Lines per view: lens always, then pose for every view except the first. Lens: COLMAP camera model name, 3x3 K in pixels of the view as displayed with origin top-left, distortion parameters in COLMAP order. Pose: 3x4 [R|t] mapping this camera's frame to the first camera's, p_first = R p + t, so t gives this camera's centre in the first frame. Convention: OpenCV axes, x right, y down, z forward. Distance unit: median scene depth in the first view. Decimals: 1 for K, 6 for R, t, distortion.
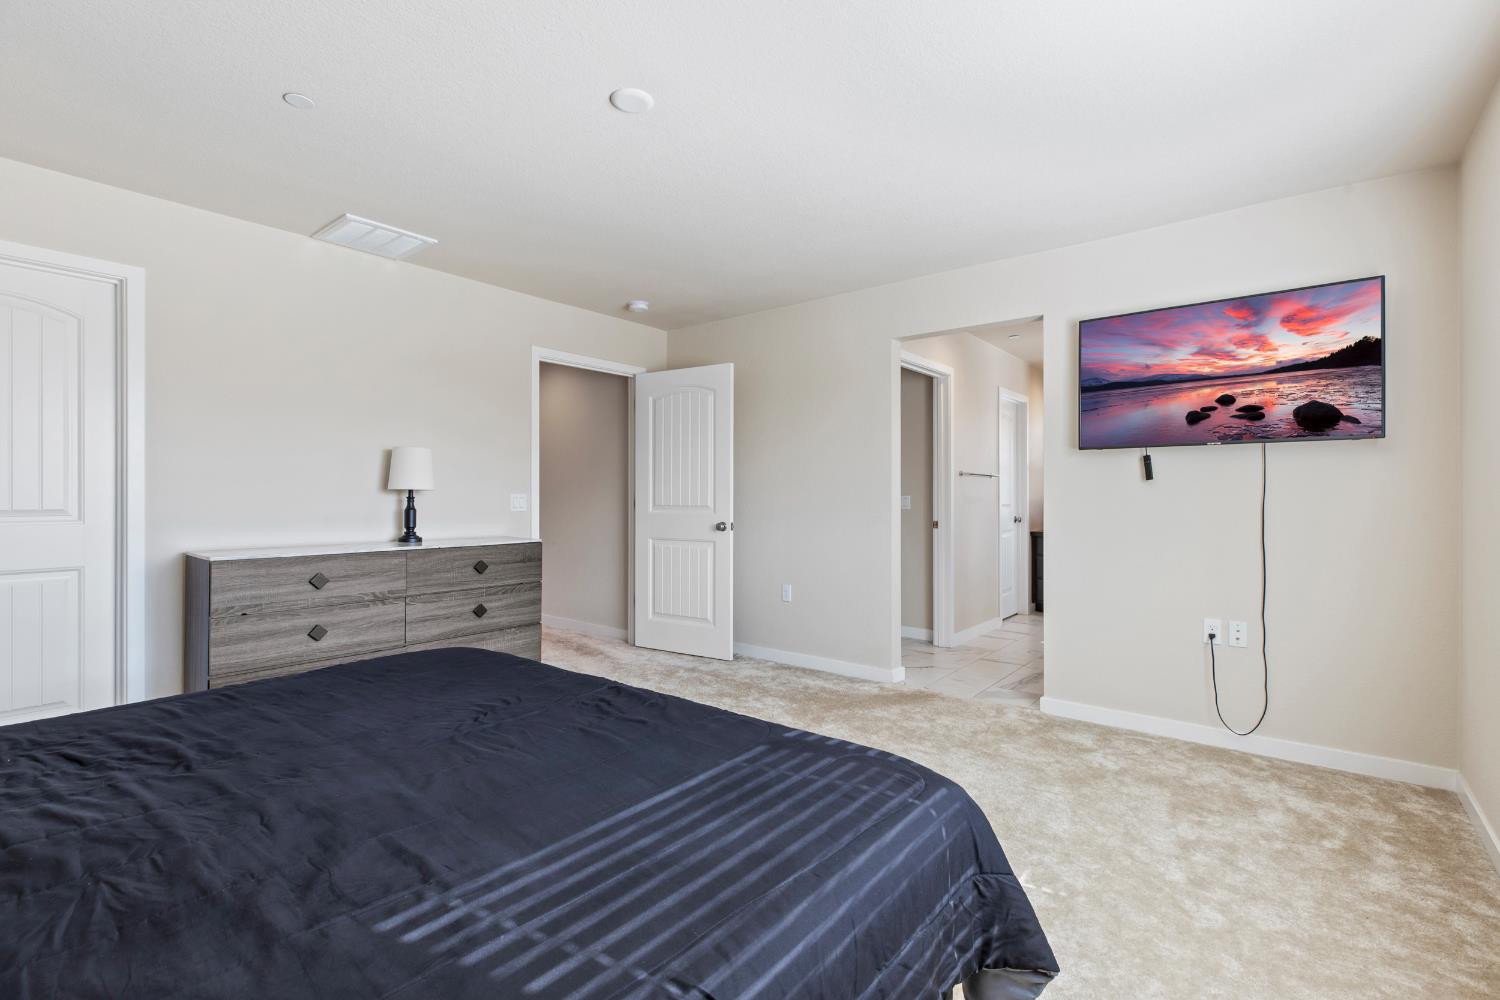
lens RADIAL K [[690.7, 0, 748.8], [0, 690.7, 492.5], [0, 0, 1]] dist [0.010268, -0.001270]
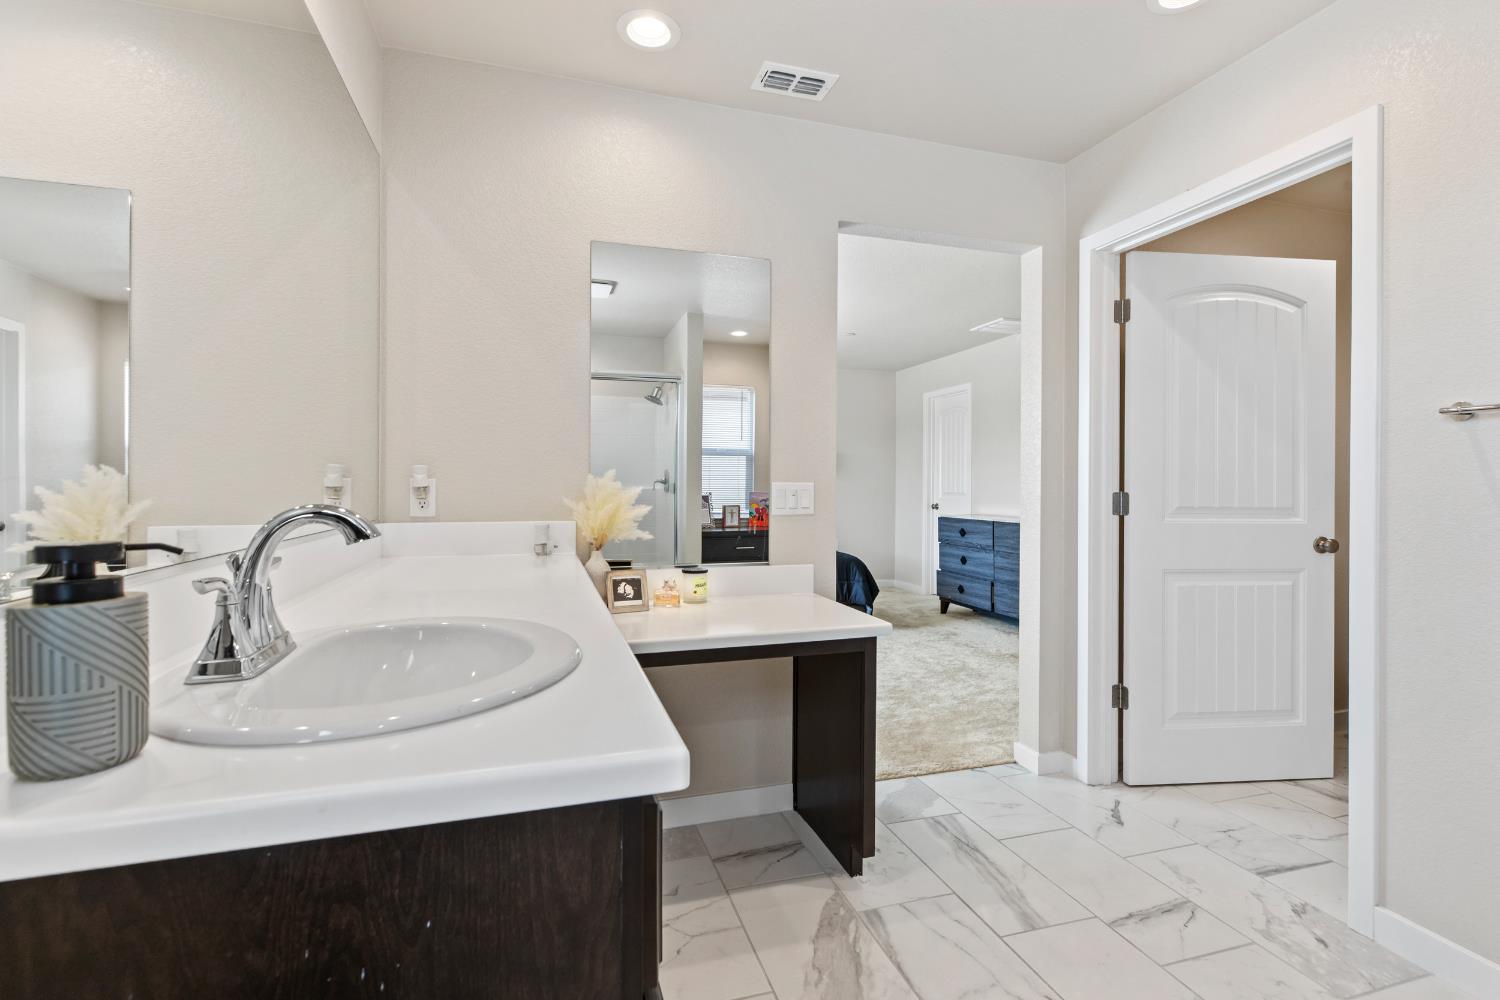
lens RADIAL K [[690.7, 0, 749.7], [0, 690.7, 490.8], [0, 0, 1]] dist [0.010268, -0.001270]
pose [[-0.552097, 0.008087, -0.833741, 1.232194], [-0.005243, 0.999900, 0.013170, -0.005793], [0.833763, 0.011643, -0.551999, 1.527216]]
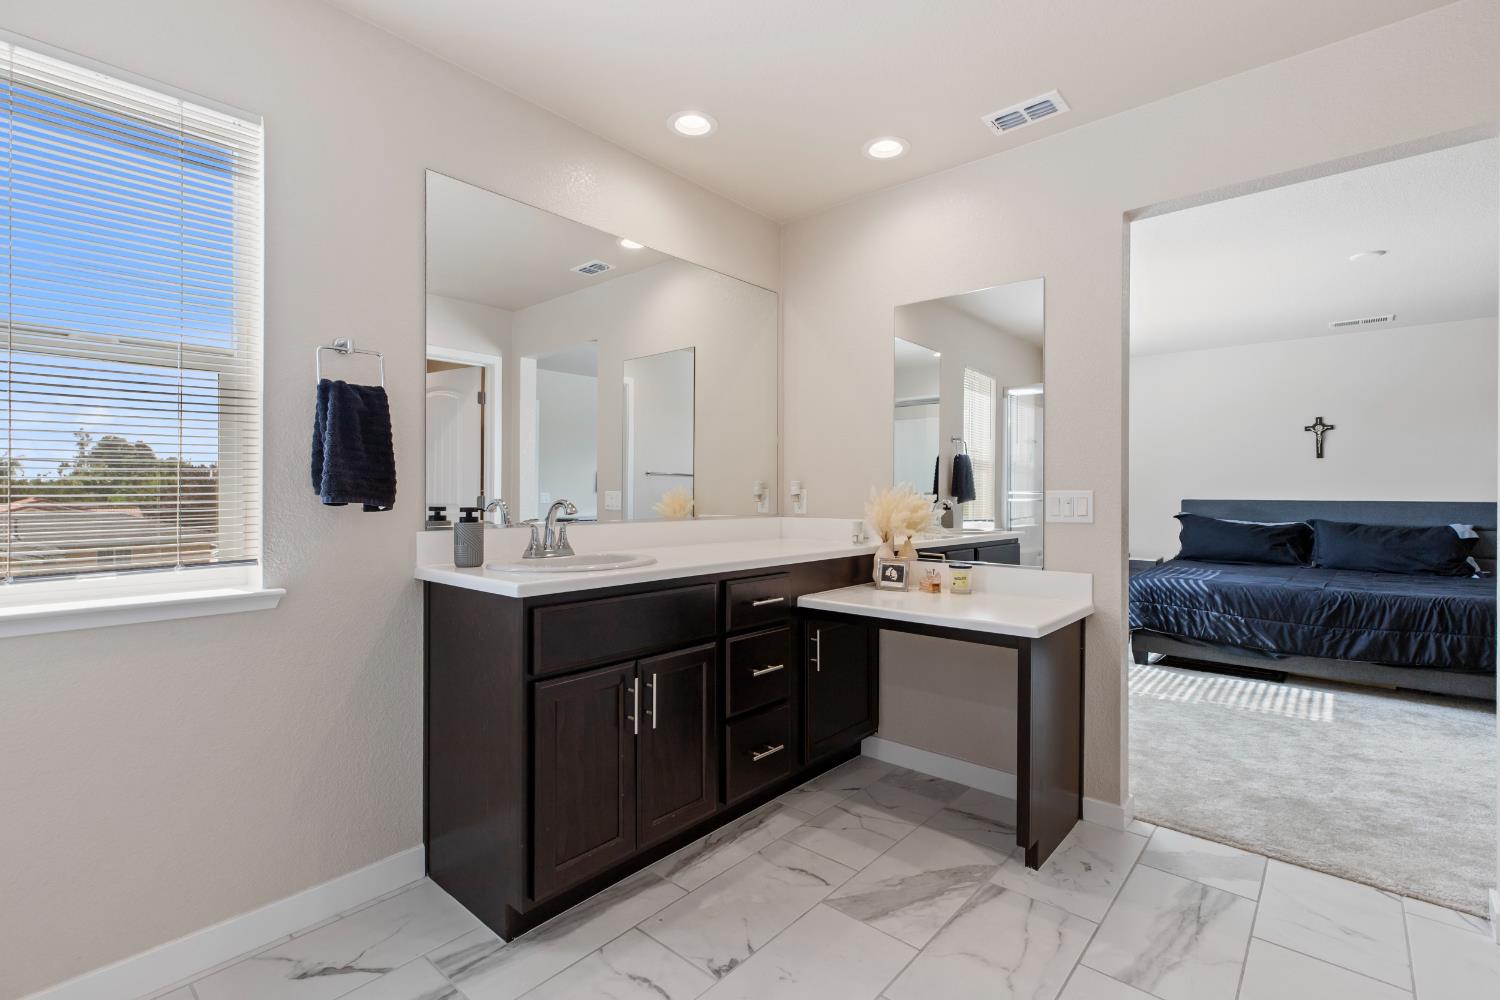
lens RADIAL K [[690.7, 0, 759.1], [0, 690.7, 500.7], [0, 0, 1]] dist [0.010268, -0.001270]
pose [[-0.999468, 0.000693, 0.032597, 0.883297], [0.001131, 0.999910, 0.013401, -0.004259], [-0.032585, 0.013431, -0.999379, 1.933246]]
